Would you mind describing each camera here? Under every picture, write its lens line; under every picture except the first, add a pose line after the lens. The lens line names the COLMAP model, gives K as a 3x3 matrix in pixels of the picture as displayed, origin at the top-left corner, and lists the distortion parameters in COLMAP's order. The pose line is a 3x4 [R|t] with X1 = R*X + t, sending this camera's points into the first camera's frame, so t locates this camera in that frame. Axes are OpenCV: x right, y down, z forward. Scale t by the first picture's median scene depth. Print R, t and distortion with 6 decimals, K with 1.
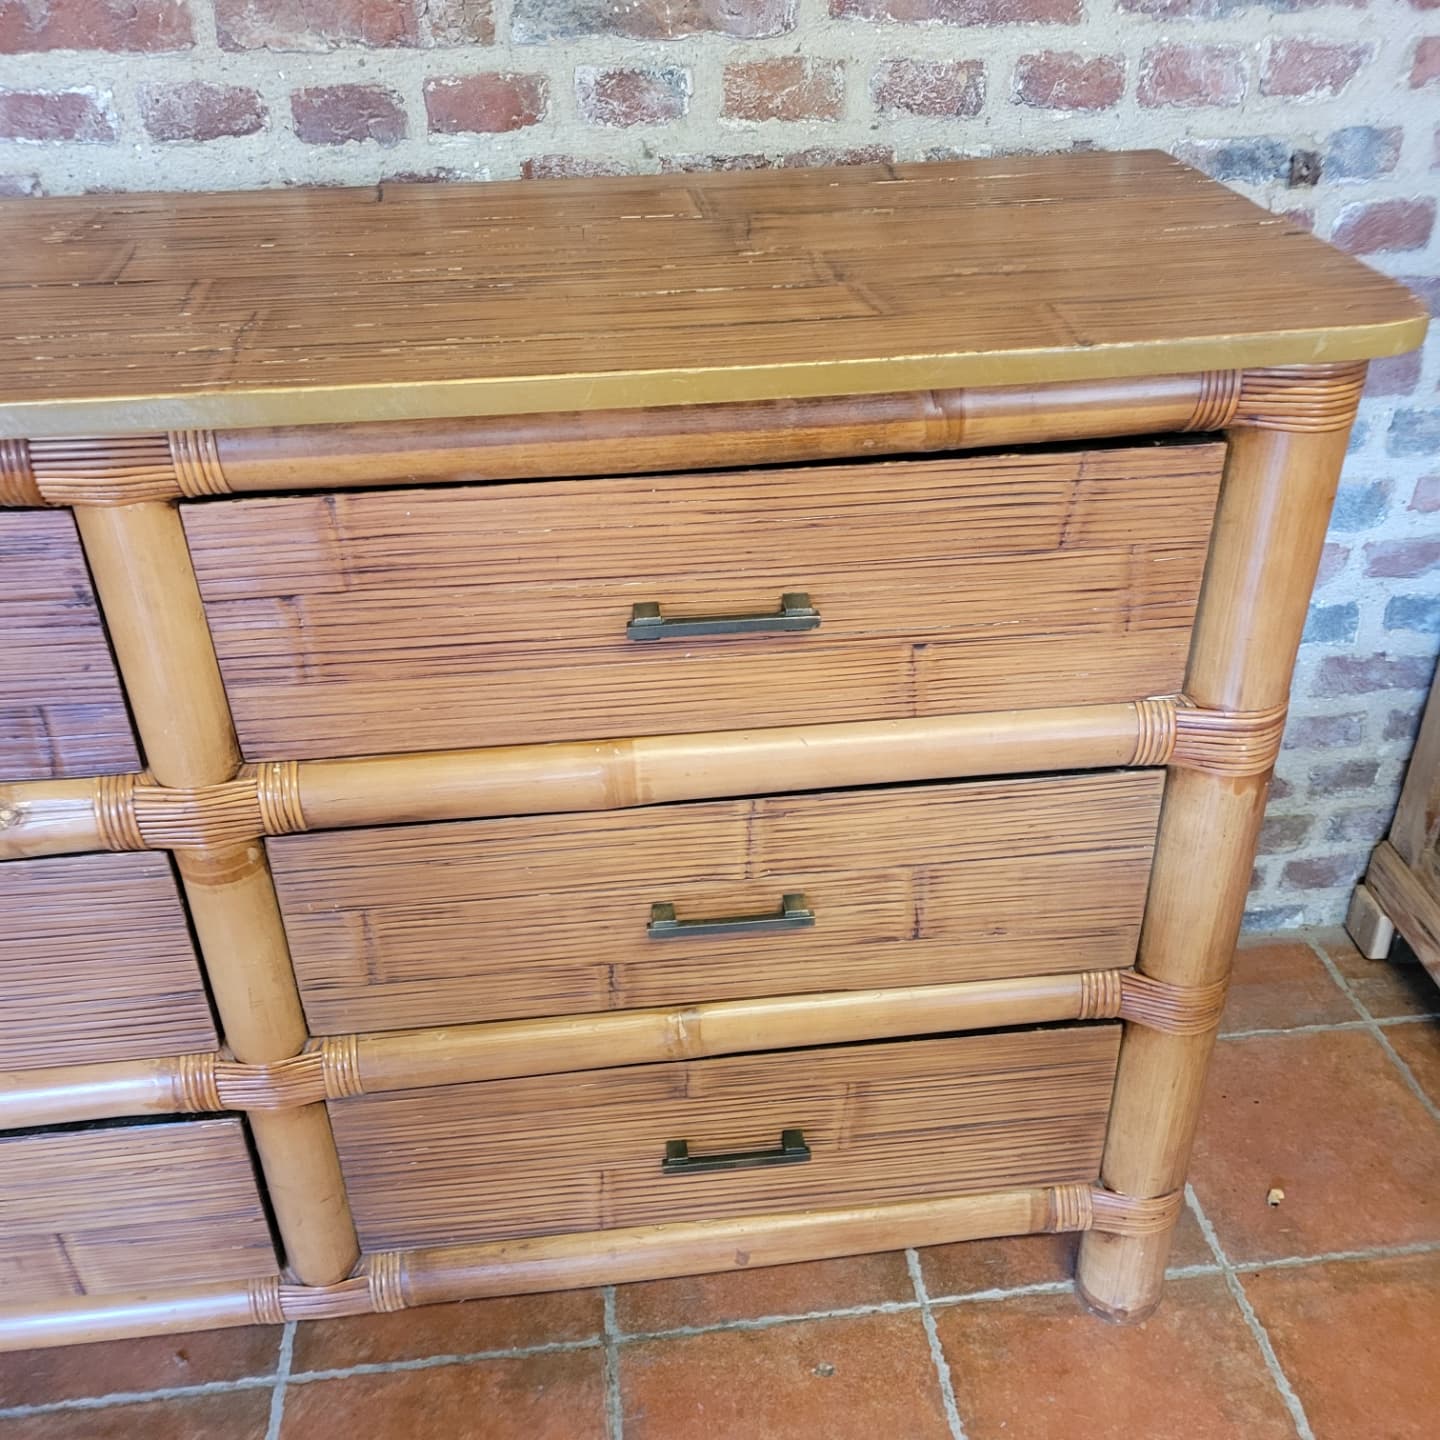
lens RADIAL K [[1461.9, 0, 733.3], [0, 1461.9, 719.0], [0, 0, 1]] dist [0.044180, 0.000000]
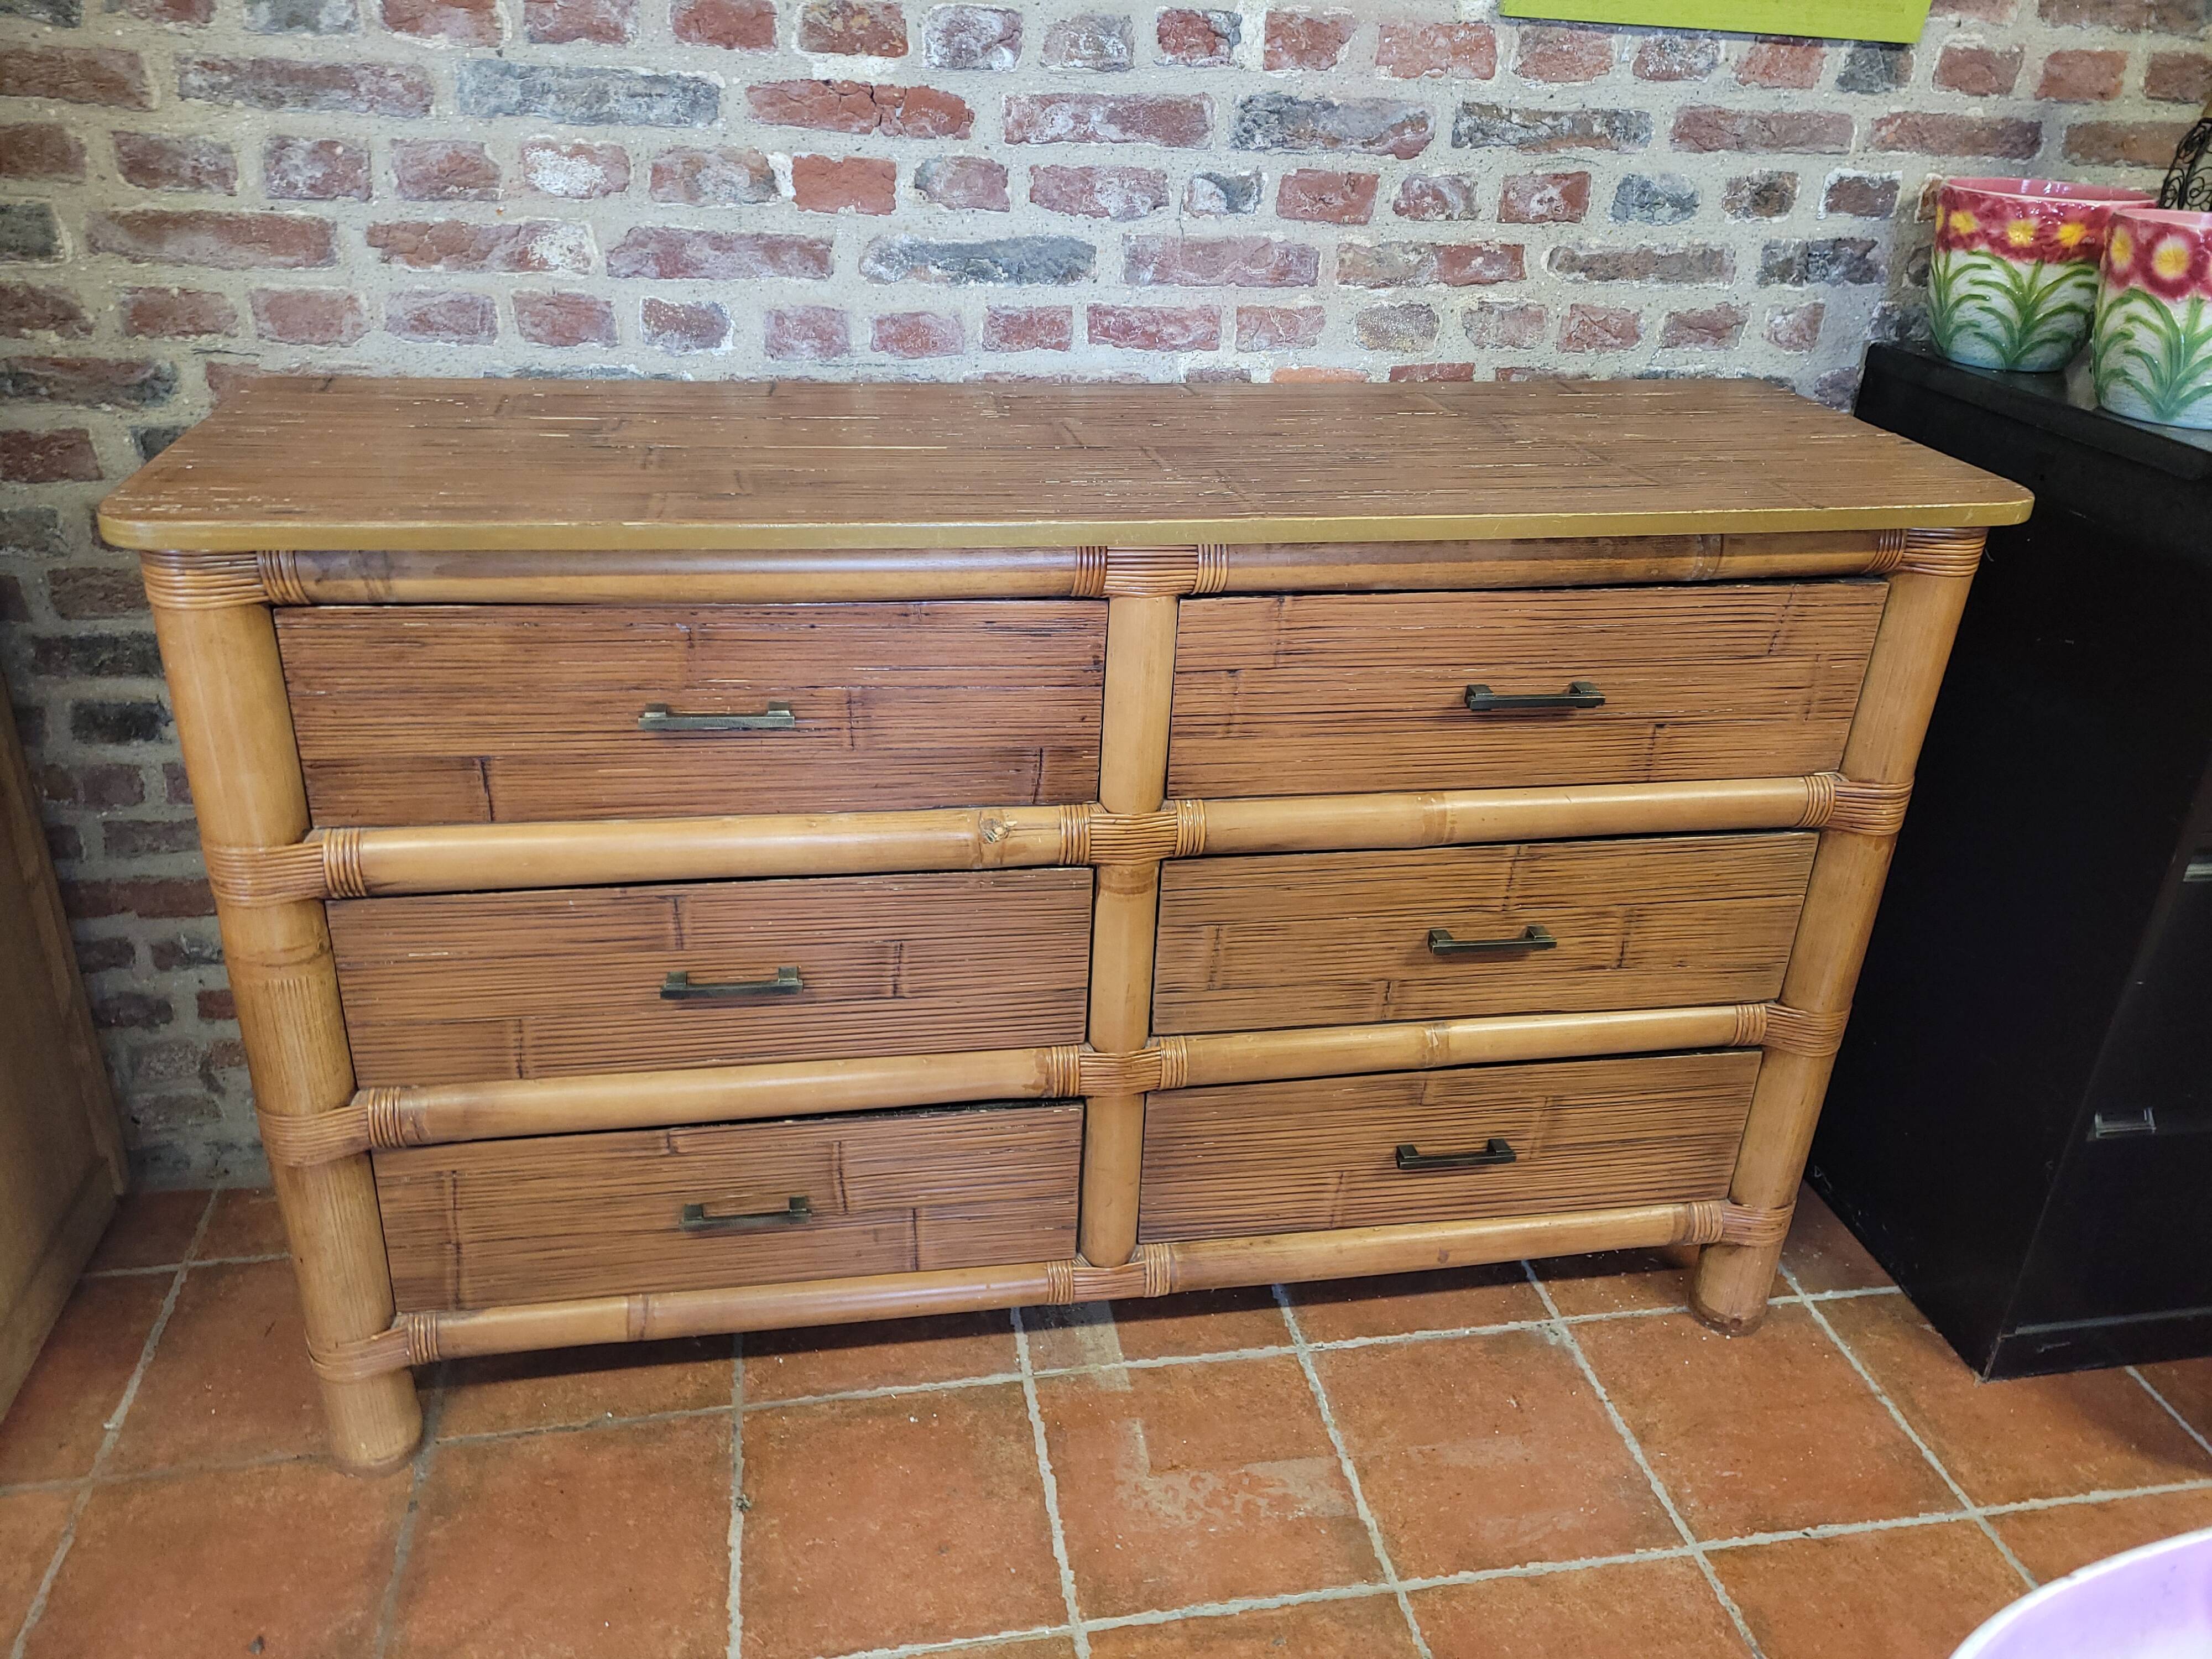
lens RADIAL K [[1685.2, 0, 1084.7], [0, 1685.2, 791.8], [0, 0, 1]] dist [0.069263, -0.058589]
pose [[0.996621, 0.024533, 0.078393, -0.462265], [-0.015624, 0.993552, -0.112298, 0.172079], [-0.080642, 0.110693, 0.990578, -0.446757]]
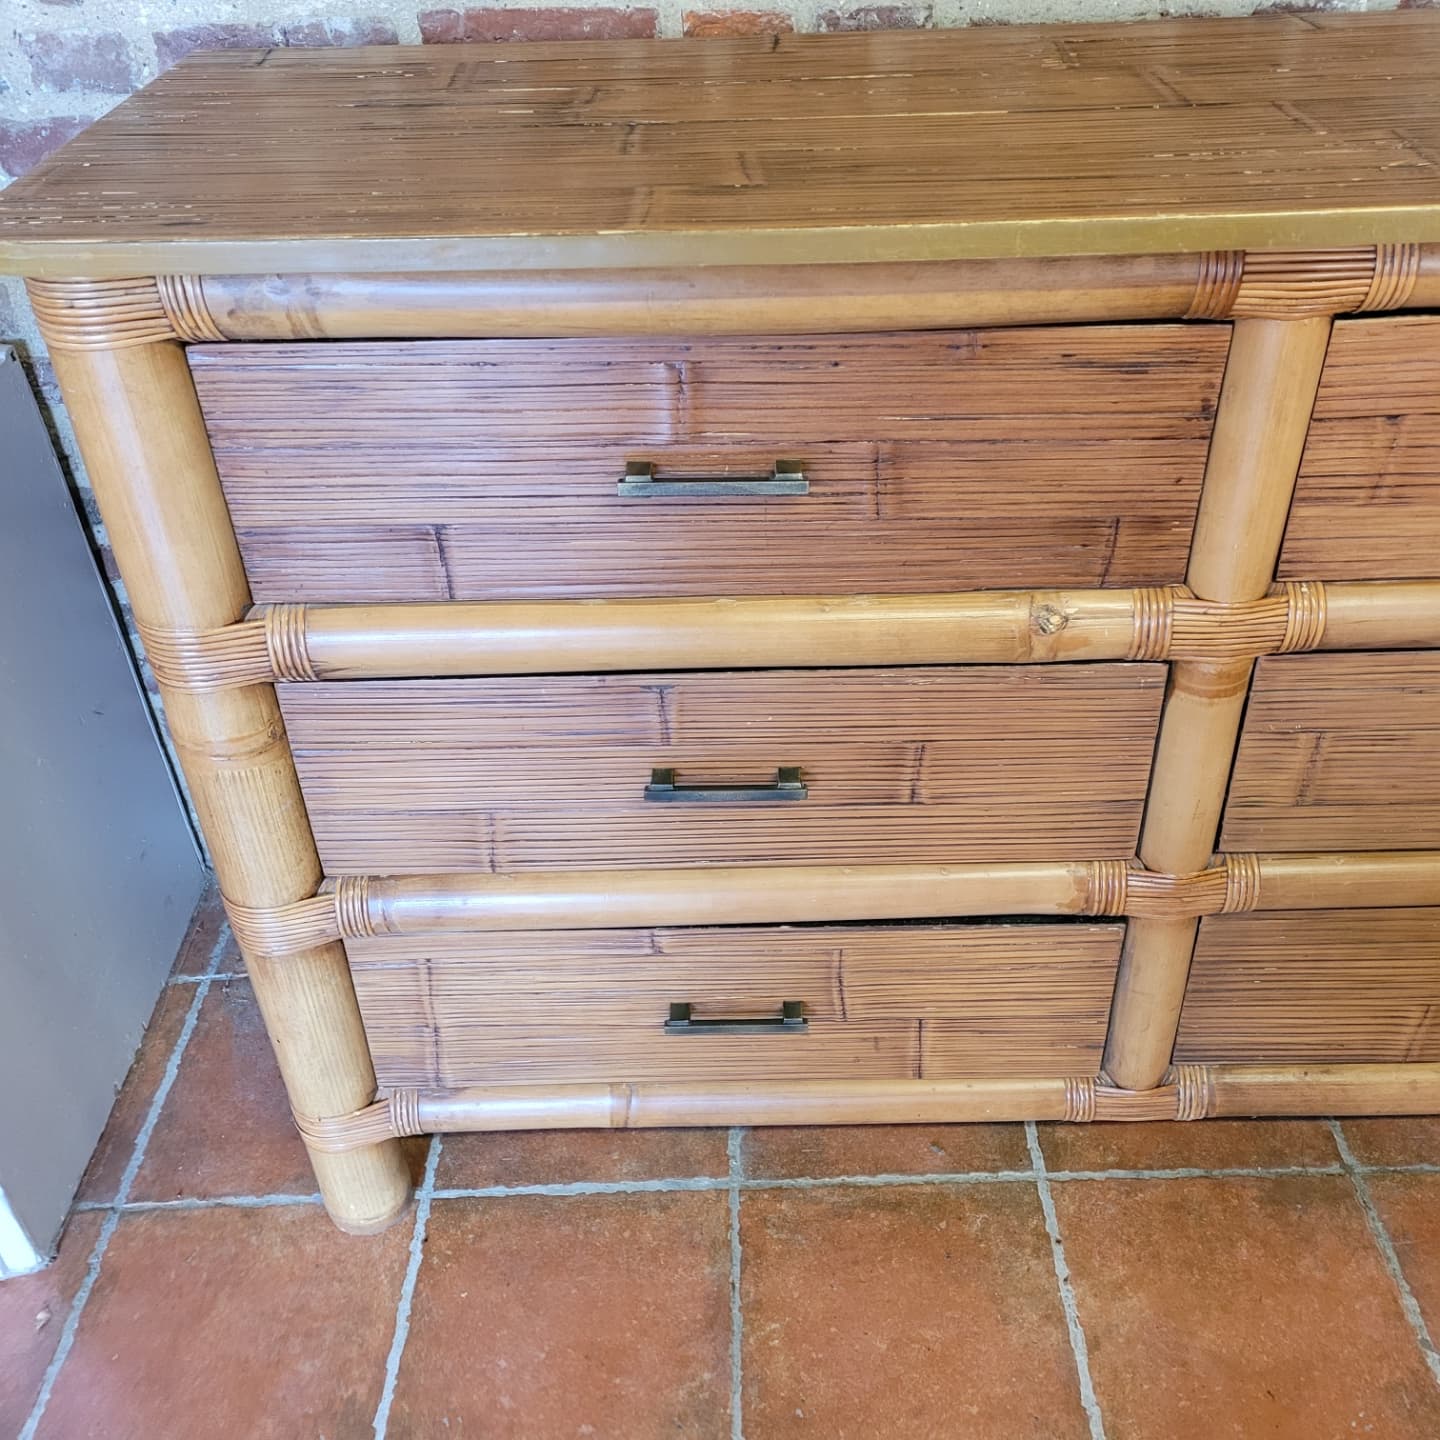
lens RADIAL K [[1456.7, 0, 740.2], [0, 1456.7, 695.2], [0, 0, 1]] dist [0.049064, 0.000000]
pose [[0.994819, 0.050809, -0.088055, -0.537508], [-0.045275, 0.996939, 0.063745, 0.053487], [0.091024, -0.059428, 0.994074, -0.058295]]
